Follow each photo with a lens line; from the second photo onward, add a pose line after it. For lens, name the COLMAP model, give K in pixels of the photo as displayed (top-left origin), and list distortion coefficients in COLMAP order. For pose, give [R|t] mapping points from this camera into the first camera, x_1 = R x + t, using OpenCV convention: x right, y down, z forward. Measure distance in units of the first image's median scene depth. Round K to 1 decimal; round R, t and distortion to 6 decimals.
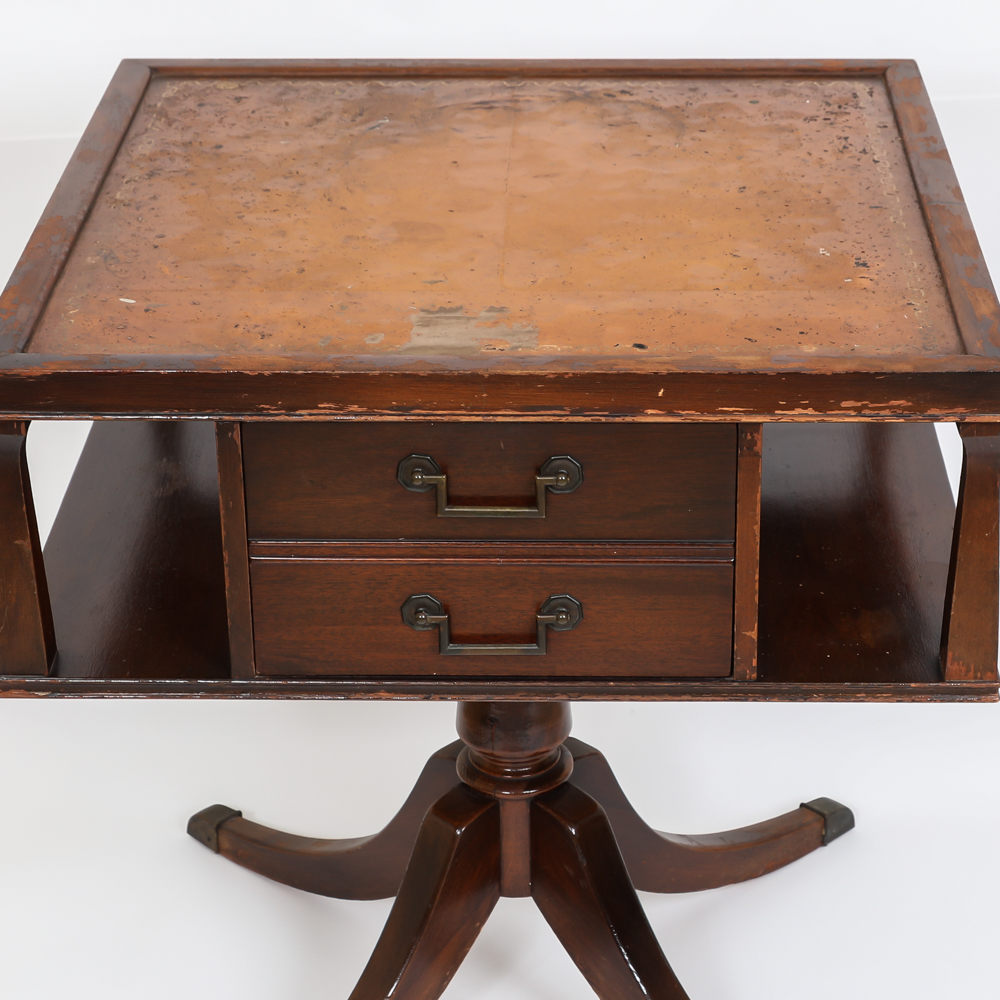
lens RADIAL K [[2942.2, 0, 499.4], [0, 2942.2, 503.8], [0, 0, 1]] dist [0.009958, 0.000000]
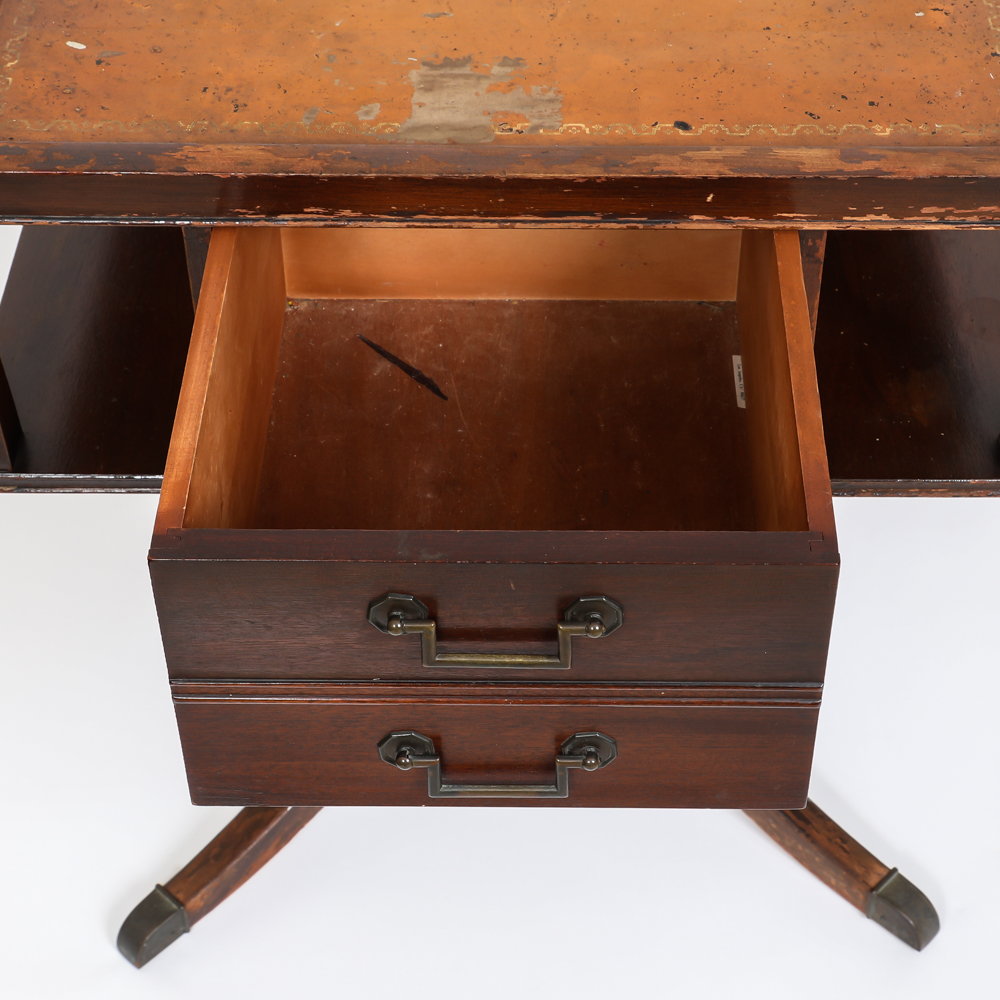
lens RADIAL K [[2279.8, 0, 536.5], [0, 2279.8, 479.0], [0, 0, 1]] dist [0.024498, 0.000000]
pose [[0.999573, -0.008499, 0.027950, -0.013527], [-0.000148, 0.955267, 0.295746, -0.150764], [-0.029214, -0.295624, 0.954858, 0.343762]]
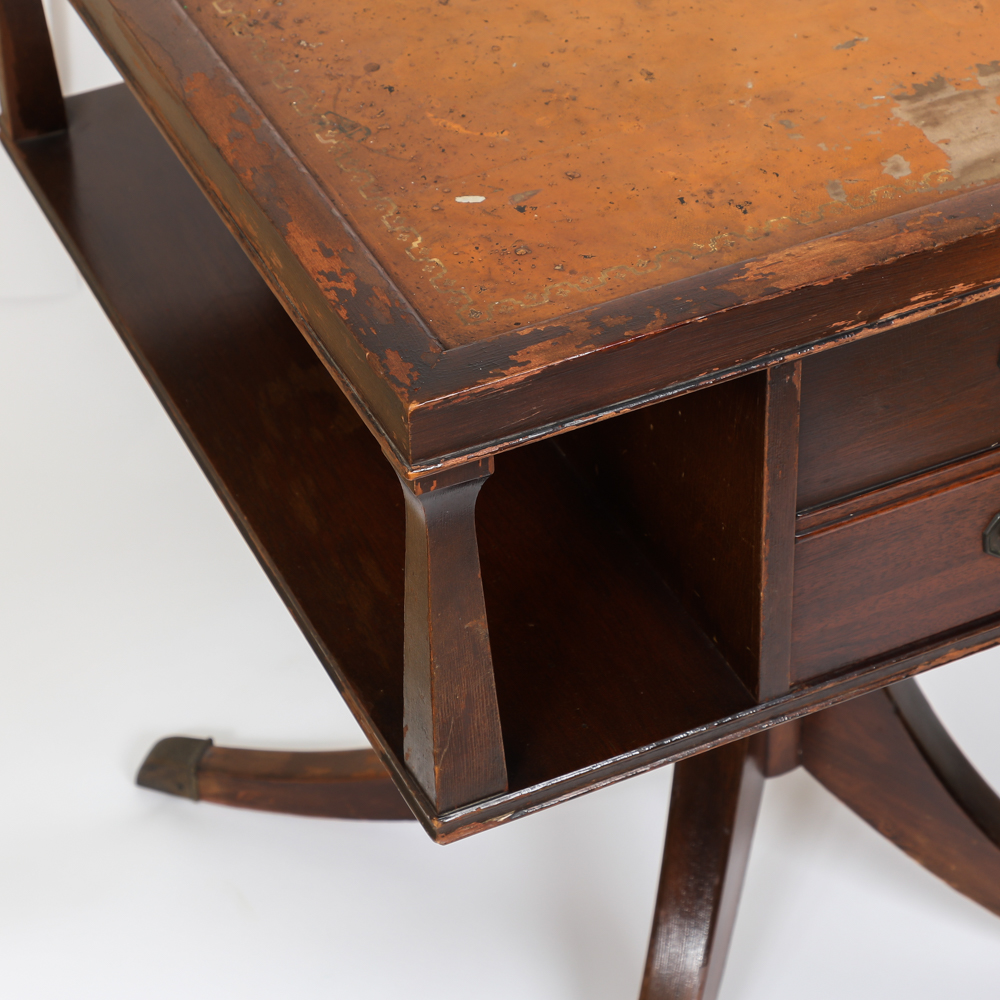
lens RADIAL K [[3094.4, 0, 501.8], [0, 3094.4, 499.6], [0, 0, 1]] dist [-0.028199, 0.000000]
pose [[0.892957, -0.302429, 0.333412, -0.377252], [0.228412, 0.942667, 0.243327, -0.175778], [-0.387885, -0.141125, 0.910840, 0.399048]]
